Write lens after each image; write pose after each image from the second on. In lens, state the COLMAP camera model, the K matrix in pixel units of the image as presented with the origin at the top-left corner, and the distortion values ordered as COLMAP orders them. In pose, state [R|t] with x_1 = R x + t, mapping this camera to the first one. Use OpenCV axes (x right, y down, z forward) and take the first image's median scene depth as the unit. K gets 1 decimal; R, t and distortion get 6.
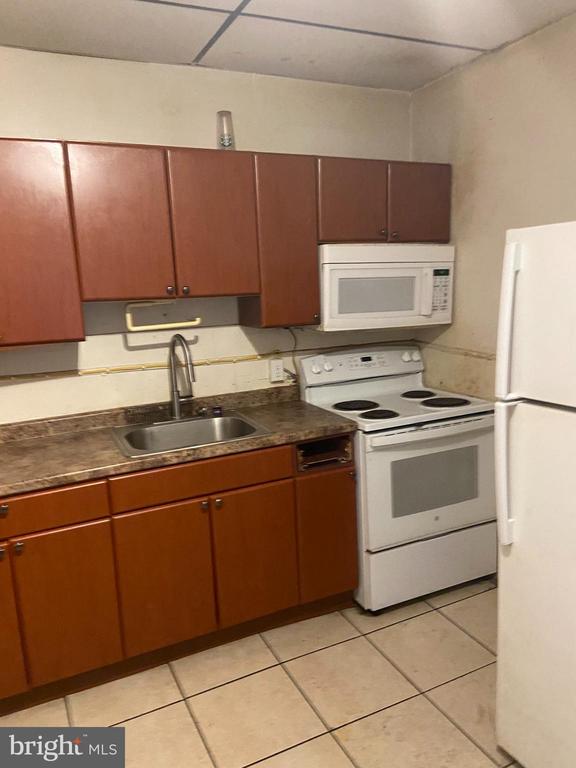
lens RADIAL K [[576.1, 0, 288.0], [0, 576.1, 384.0], [0, 0, 1]] dist [0.086643, -0.141519]
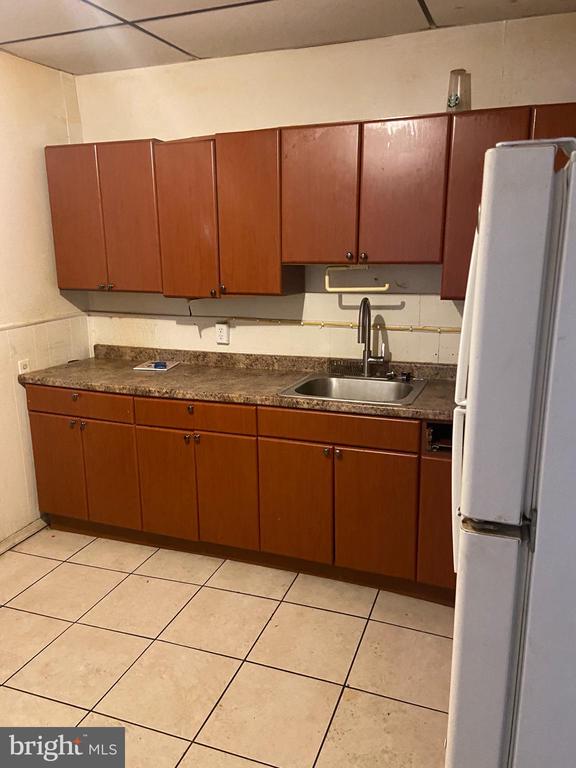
lens RADIAL K [[576.1, 0, 288.0], [0, 576.1, 384.0], [0, 0, 1]] dist [0.086643, -0.141519]
pose [[0.679668, 0.197781, -0.706352, 0.523544], [-0.147495, 0.980145, 0.132522, -0.051849], [0.718538, 0.014112, 0.695345, 0.152793]]
